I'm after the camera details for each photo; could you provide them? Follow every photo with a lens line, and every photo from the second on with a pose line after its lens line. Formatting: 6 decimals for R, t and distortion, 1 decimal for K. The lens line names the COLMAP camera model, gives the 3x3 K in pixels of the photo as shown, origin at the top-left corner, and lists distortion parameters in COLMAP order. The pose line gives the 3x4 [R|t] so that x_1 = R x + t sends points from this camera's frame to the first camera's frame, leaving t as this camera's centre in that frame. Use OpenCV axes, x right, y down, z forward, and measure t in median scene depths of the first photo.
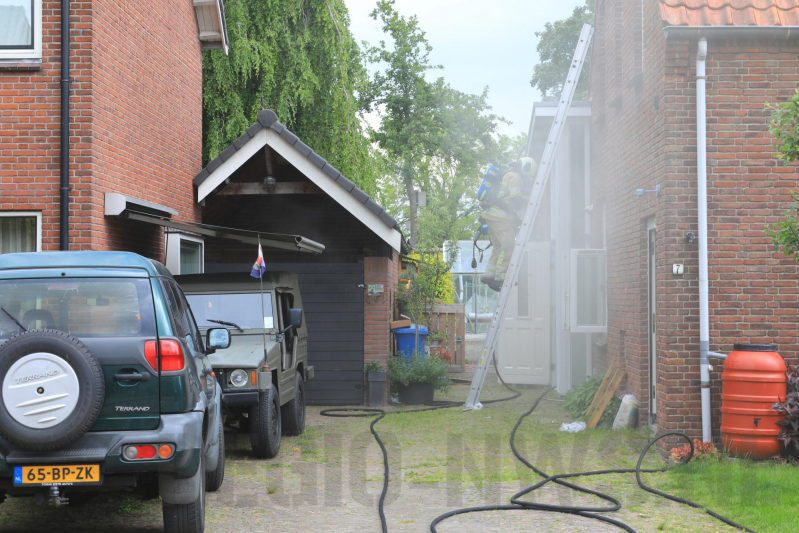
lens RADIAL K [[1720.6, 0, 397.2], [0, 1720.6, 267.9], [0, 0, 1]] dist [0.047081, 0.000000]
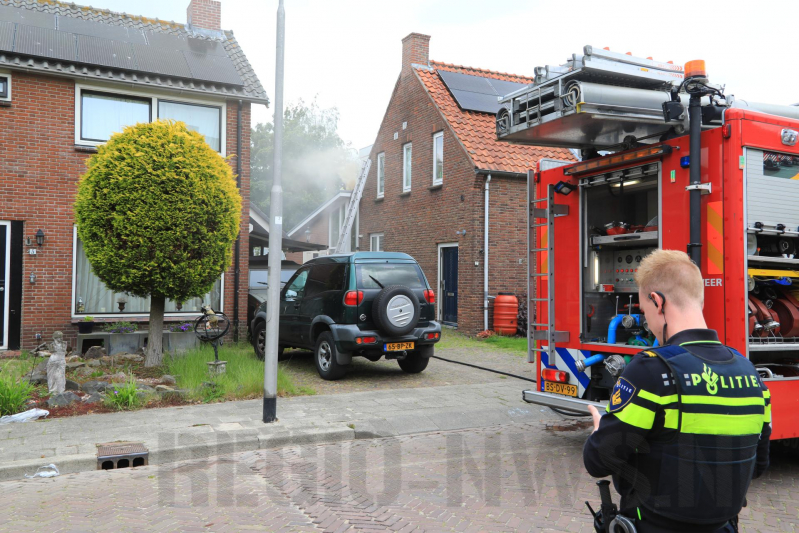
lens RADIAL K [[764.0, 0, 408.5], [0, 764.0, 283.0], [0, 0, 1]] dist [0.074734, 0.000000]
pose [[0.862026, 0.007929, 0.506801, -0.508148], [-0.022737, 0.999476, 0.023037, 0.005825], [-0.506353, -0.031382, 0.861755, 0.066283]]
